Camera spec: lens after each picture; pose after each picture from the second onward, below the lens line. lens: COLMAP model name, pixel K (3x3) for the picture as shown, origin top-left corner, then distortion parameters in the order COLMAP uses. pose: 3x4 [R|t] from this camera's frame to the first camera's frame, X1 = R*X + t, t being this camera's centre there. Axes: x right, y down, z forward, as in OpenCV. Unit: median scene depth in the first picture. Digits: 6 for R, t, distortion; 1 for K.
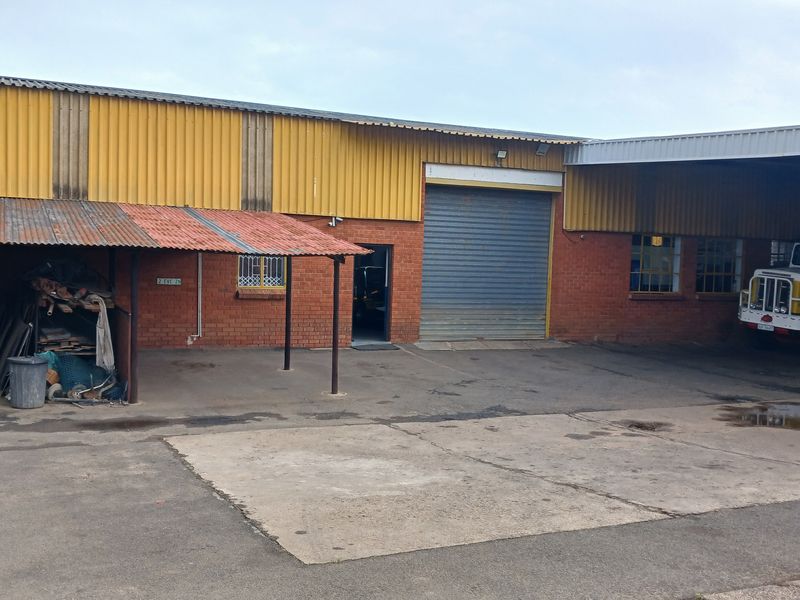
lens RADIAL K [[845.8, 0, 400.0], [0, 845.8, 300.0], [0, 0, 1]] dist [0.147927, -0.496397]
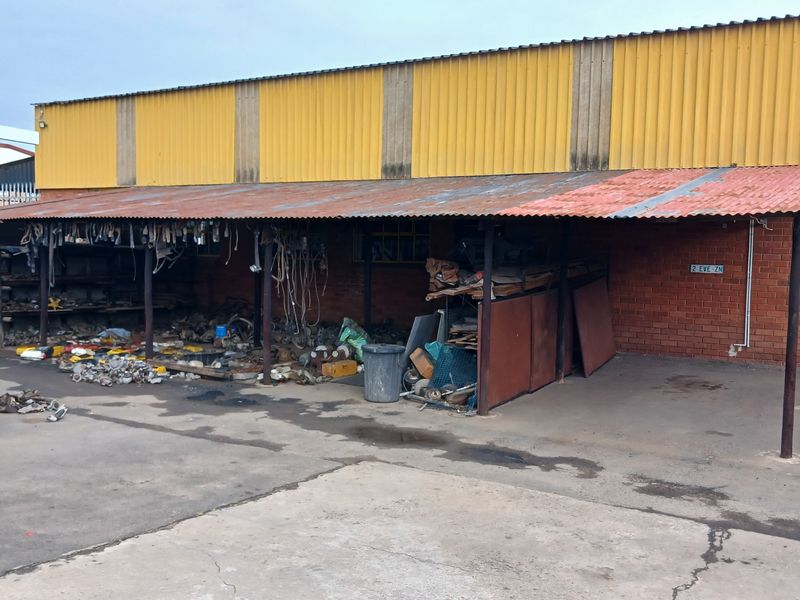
lens RADIAL K [[845.8, 0, 400.0], [0, 845.8, 300.0], [0, 0, 1]] dist [0.147927, -0.496397]
pose [[0.528755, 0.033881, -0.848098, 0.235572], [-0.039415, 0.999105, 0.015340, 0.004717], [0.847859, 0.025316, 0.529618, 0.403875]]
